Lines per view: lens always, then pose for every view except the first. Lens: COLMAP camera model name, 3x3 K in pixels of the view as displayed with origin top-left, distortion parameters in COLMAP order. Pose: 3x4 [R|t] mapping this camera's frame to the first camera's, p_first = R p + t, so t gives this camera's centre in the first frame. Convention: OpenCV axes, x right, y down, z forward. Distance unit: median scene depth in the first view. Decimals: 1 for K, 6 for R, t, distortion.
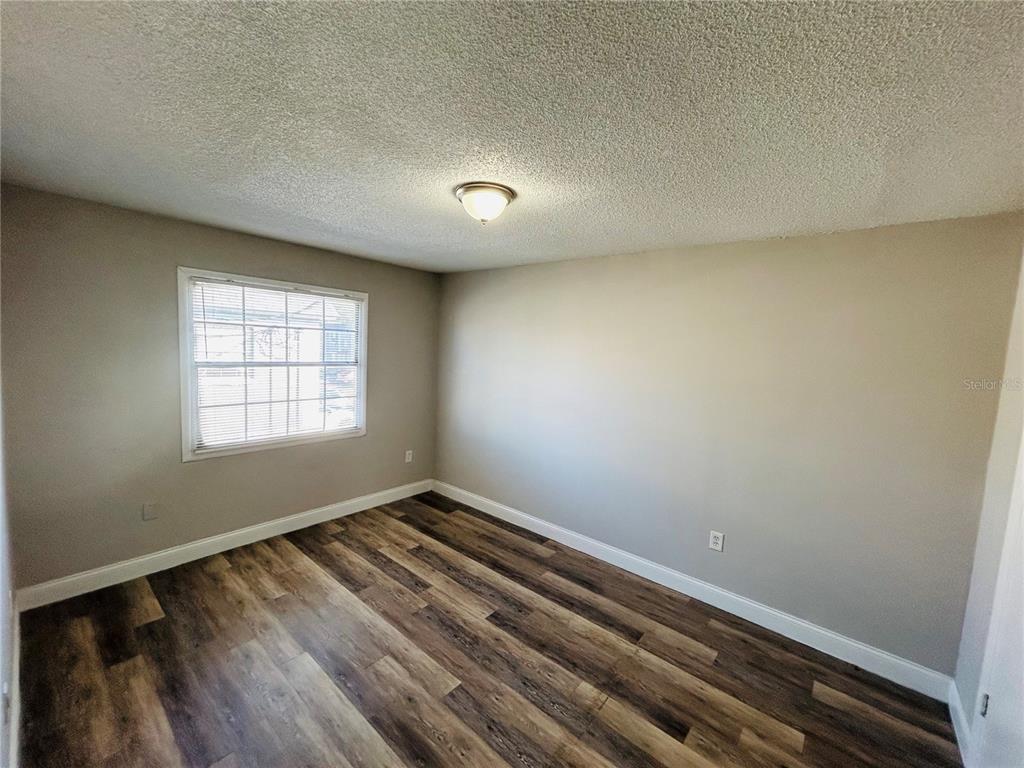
lens RADIAL K [[412.3, 0, 511.9], [0, 412.3, 383.6], [0, 0, 1]] dist [0.000195, -0.000427]
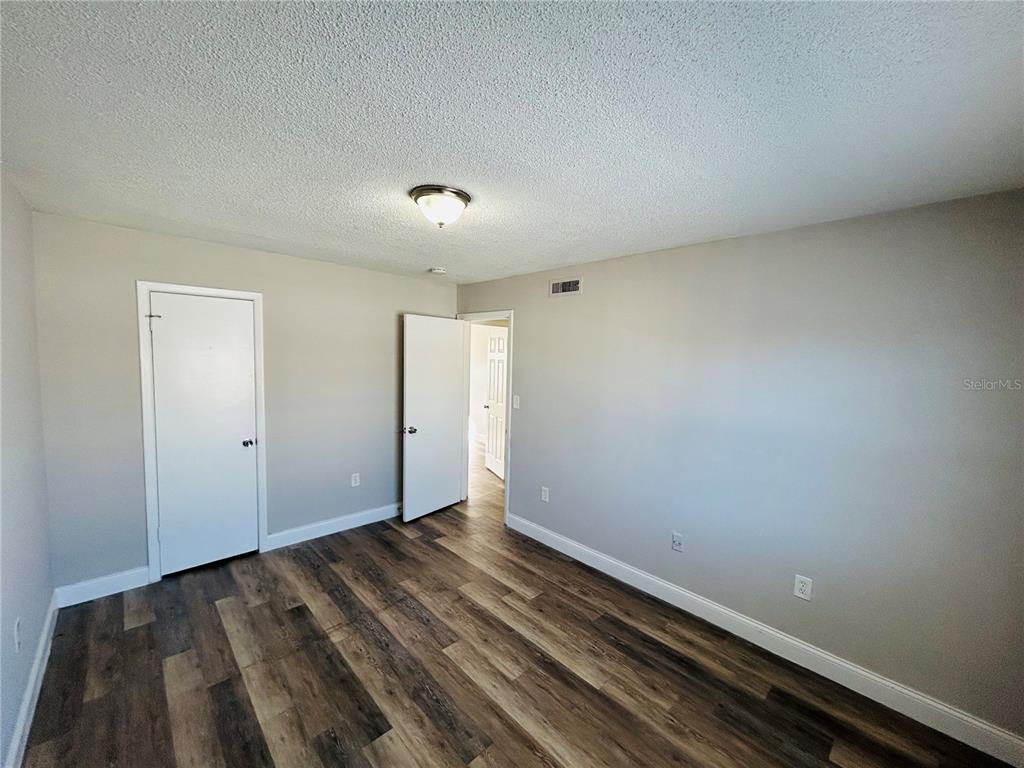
lens RADIAL K [[412.3, 0, 511.2], [0, 412.3, 384.9], [0, 0, 1]] dist [0.000195, -0.000427]
pose [[-0.990555, -0.088095, 0.105067, -0.344278], [-0.068425, 0.981651, 0.177984, -0.188314], [-0.118819, 0.169114, -0.978408, 1.850732]]
